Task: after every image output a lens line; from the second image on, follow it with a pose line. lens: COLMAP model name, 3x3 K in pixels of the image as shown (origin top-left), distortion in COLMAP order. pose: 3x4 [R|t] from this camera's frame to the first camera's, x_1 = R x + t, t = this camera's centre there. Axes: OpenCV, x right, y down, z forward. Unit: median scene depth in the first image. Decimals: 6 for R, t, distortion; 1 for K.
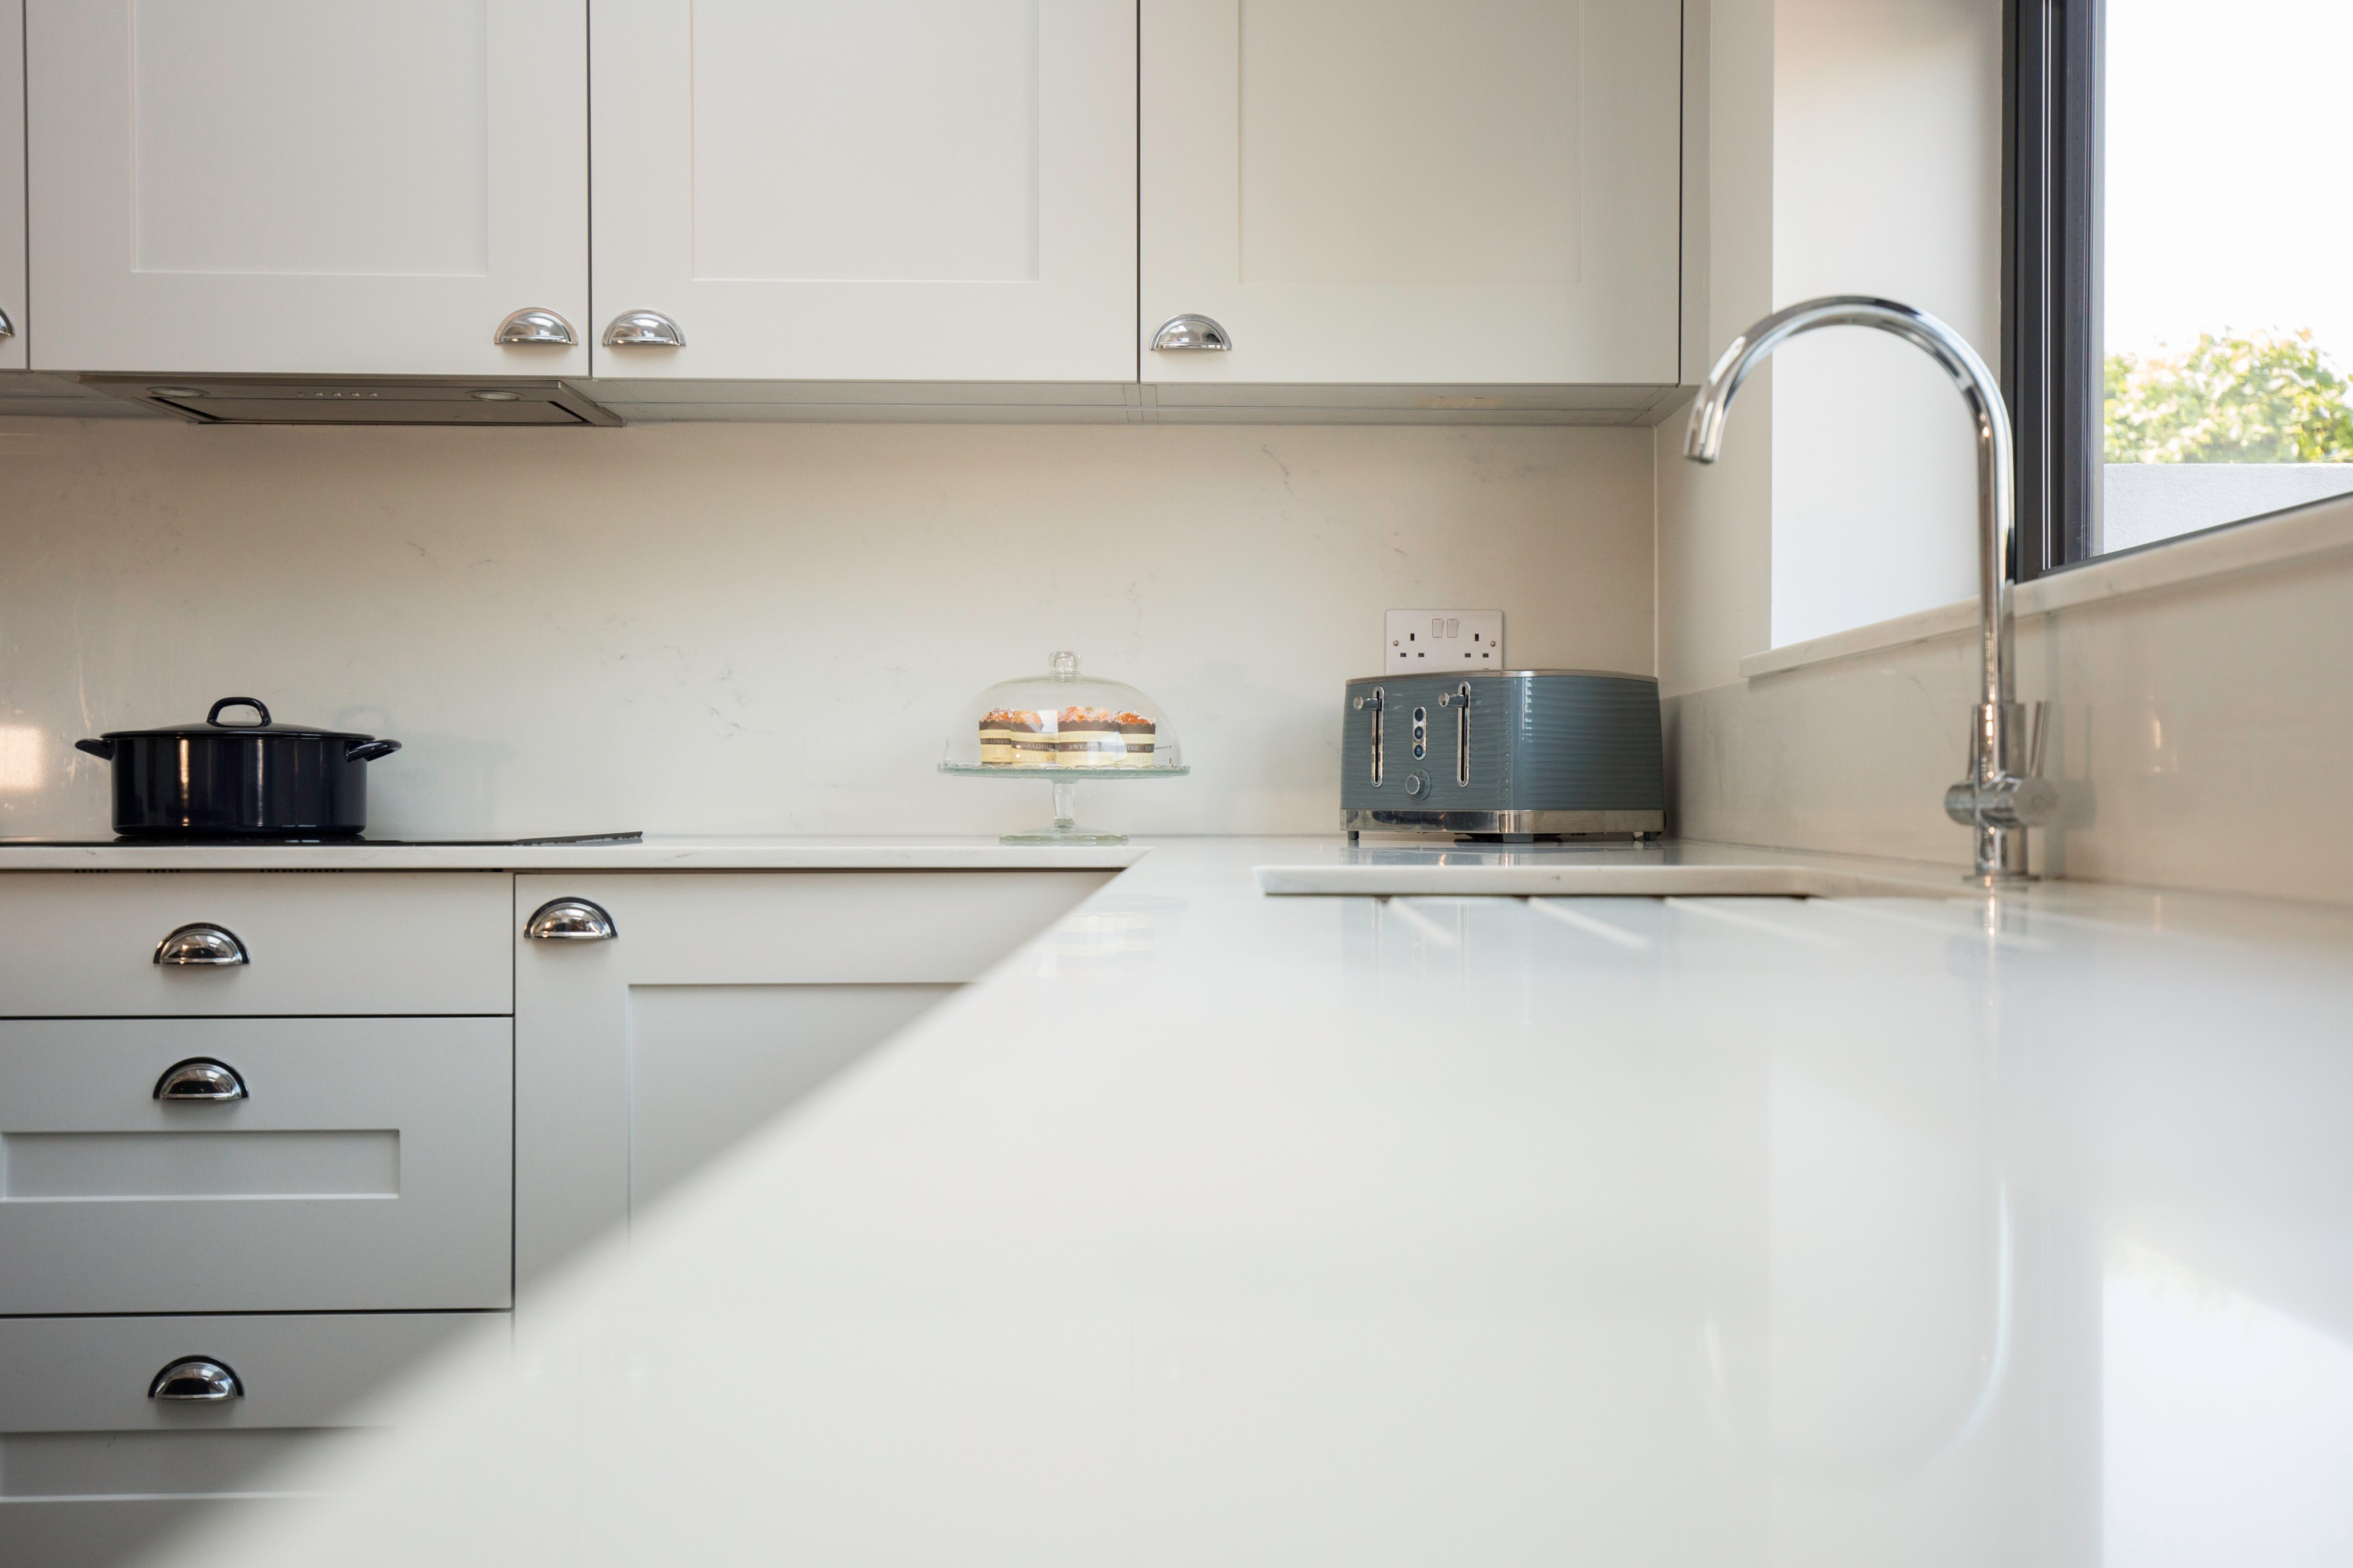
lens RADIAL K [[2277.1, 0, 1240.8], [0, 2277.1, 777.3], [0, 0, 1]] dist [0.041334, 0.000000]
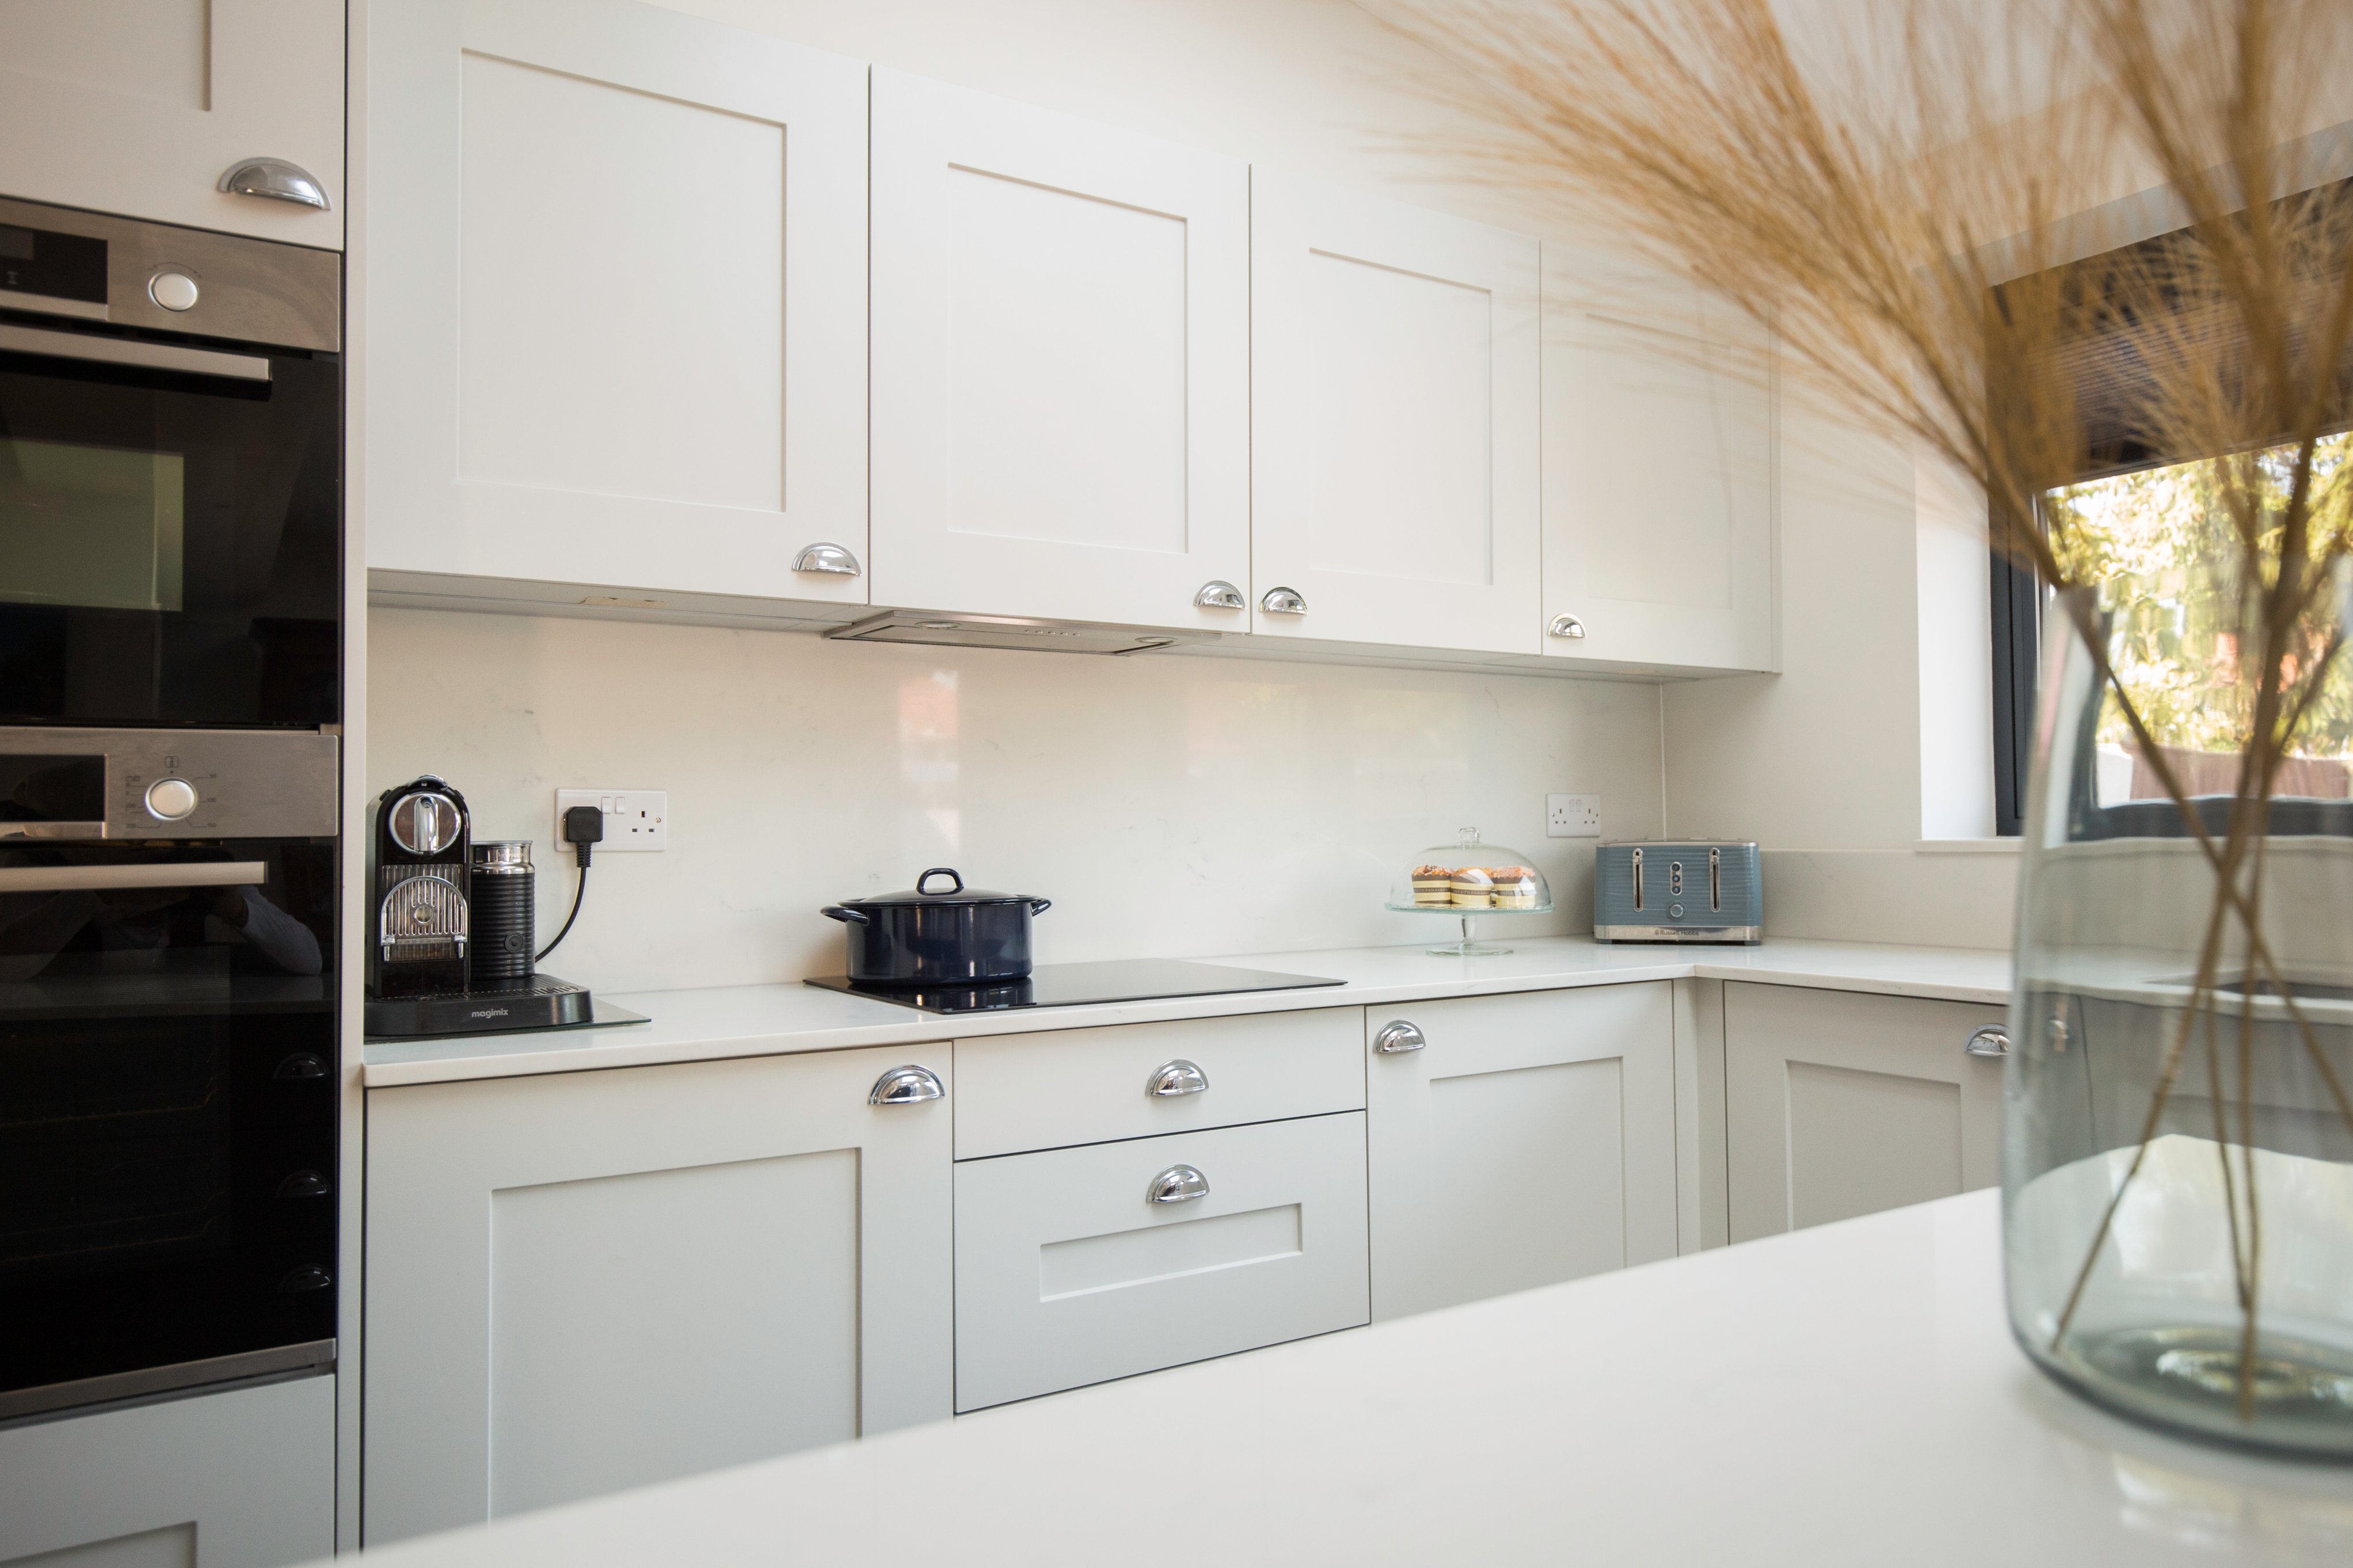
lens RADIAL K [[1589.6, 0, 1204.1], [0, 1589.6, 780.8], [0, 0, 1]] dist [0.005039, 0.006499]
pose [[0.856981, 0.008414, 0.515280, -0.821662], [0.007484, 0.999558, -0.028770, -0.061424], [-0.515294, 0.028512, 0.856539, 0.207779]]
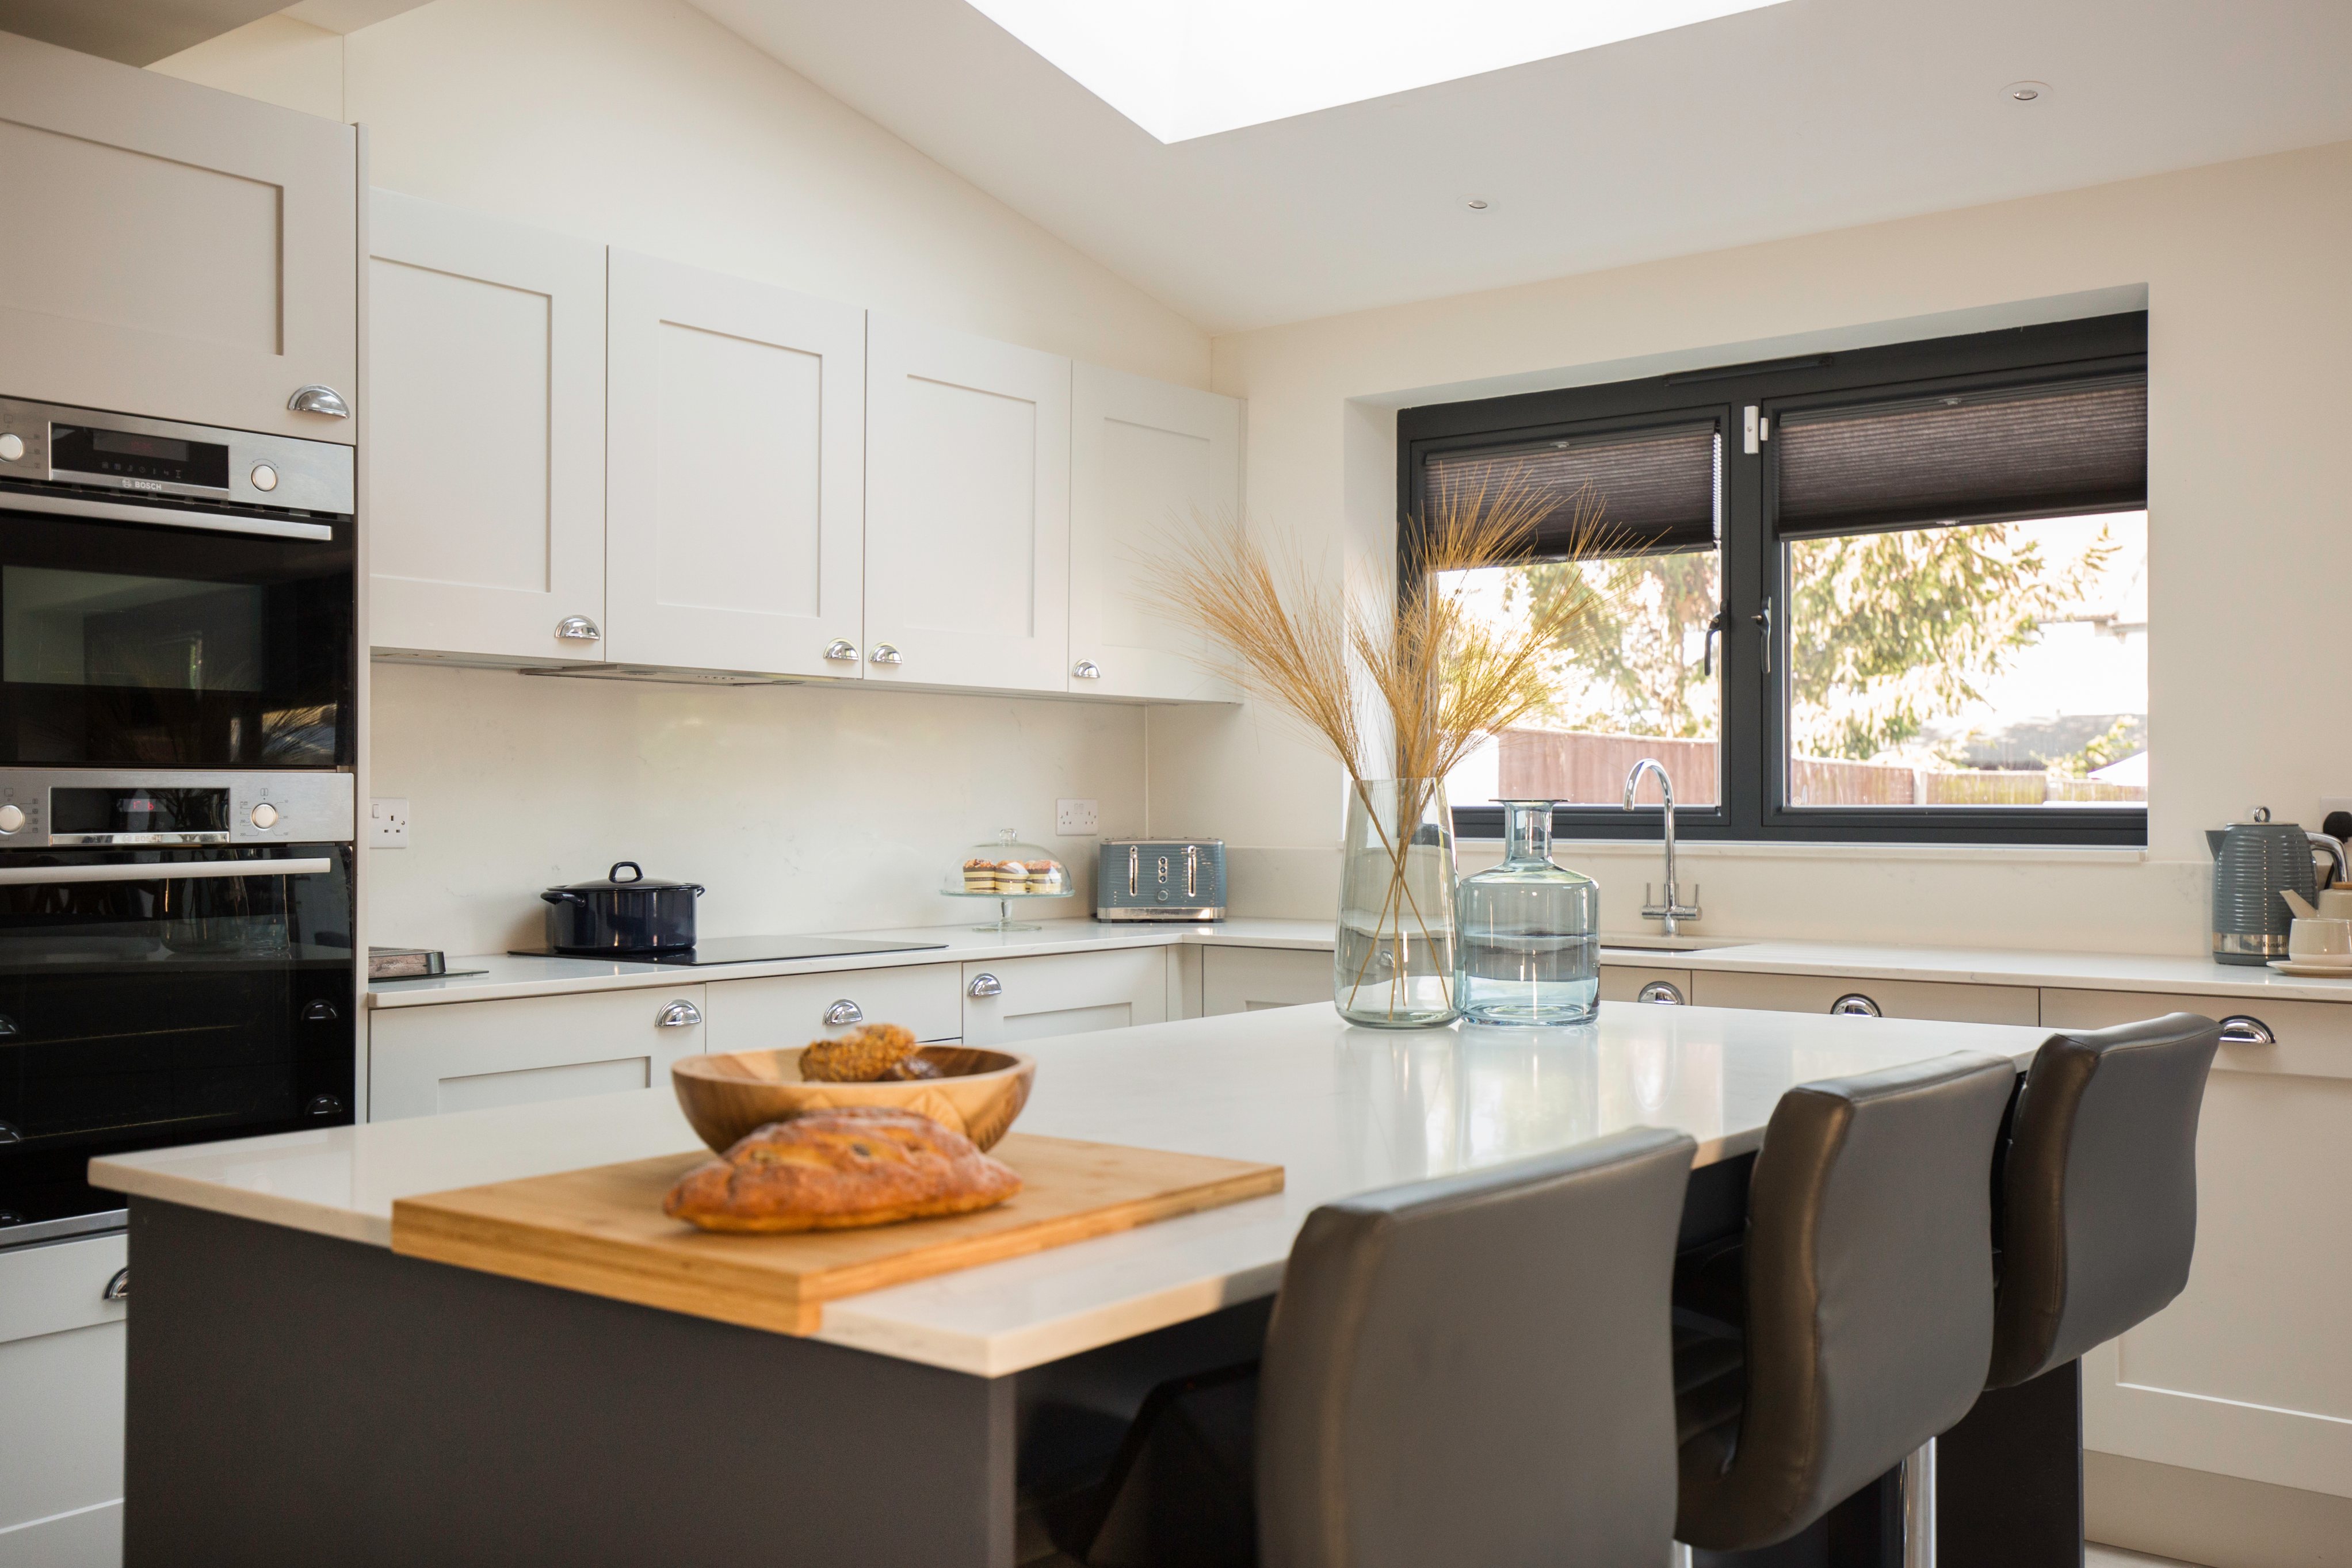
lens RADIAL K [[2198.2, 0, 1195.8], [0, 2198.2, 788.4], [0, 0, 1]] dist [0.060104, 0.000000]
pose [[0.633565, 0.006107, 0.773665, -1.472600], [-0.003853, 0.999981, -0.004738, -0.086597], [-0.773680, 0.000021, 0.633577, -0.277325]]
